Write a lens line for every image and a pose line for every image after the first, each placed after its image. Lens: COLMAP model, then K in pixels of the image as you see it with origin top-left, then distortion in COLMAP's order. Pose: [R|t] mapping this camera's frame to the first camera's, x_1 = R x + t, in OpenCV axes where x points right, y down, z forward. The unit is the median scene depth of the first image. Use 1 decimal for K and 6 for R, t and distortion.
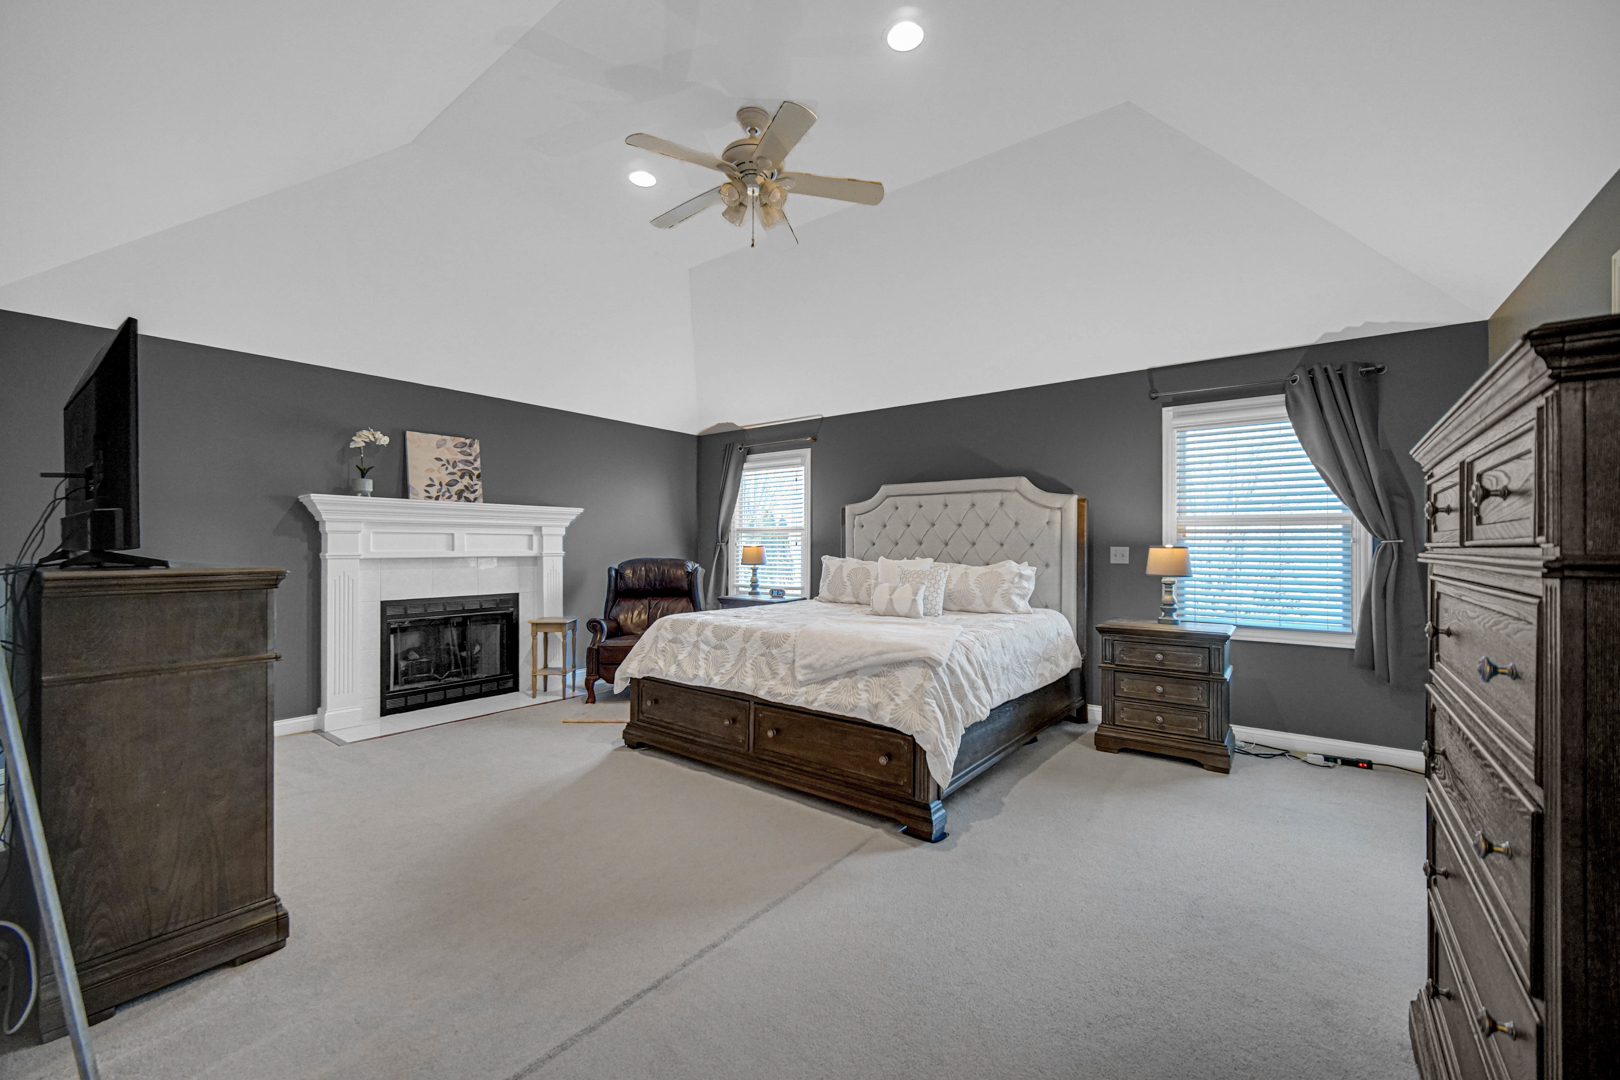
lens RADIAL K [[635.4, 0, 812.0], [0, 635.4, 540.7], [0, 0, 1]] dist [0.000675, 0.000101]
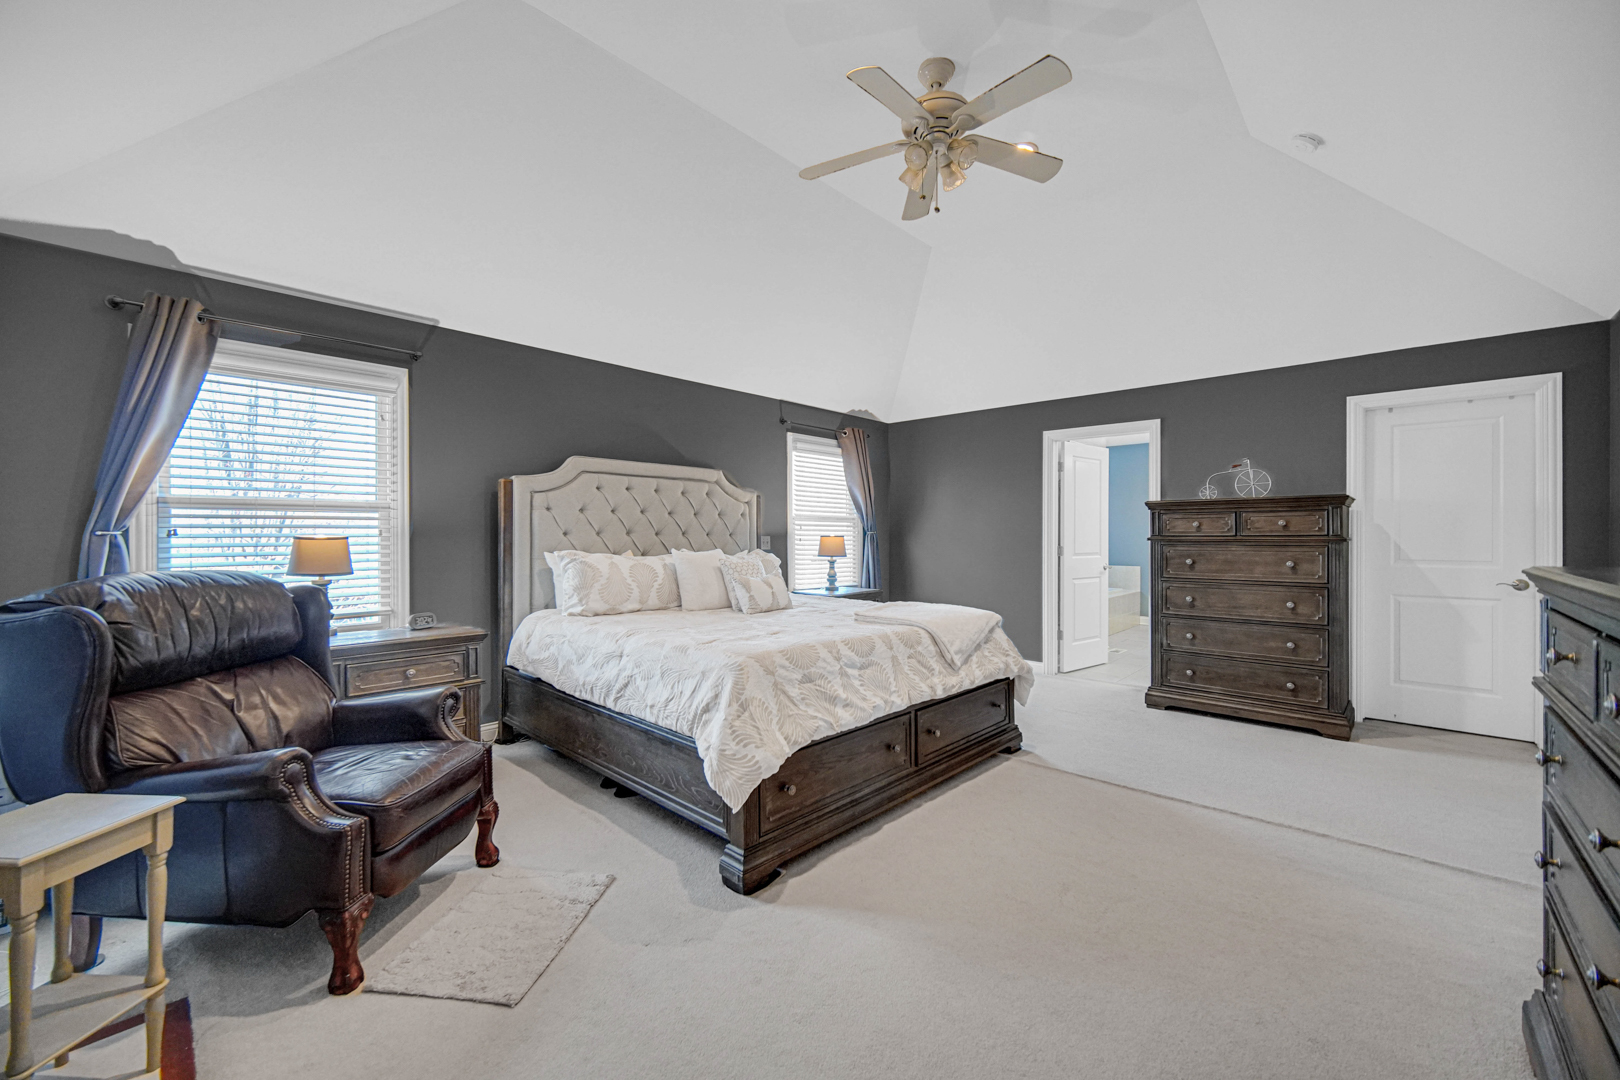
lens RADIAL K [[635.4, 0, 809.6], [0, 635.4, 531.9], [0, 0, 1]] dist [0.000675, 0.000101]
pose [[0.109814, 0.003651, 0.993945, -0.770297], [-0.004758, 0.999984, -0.003147, 0.004571], [-0.993941, -0.004384, 0.109829, 0.810613]]
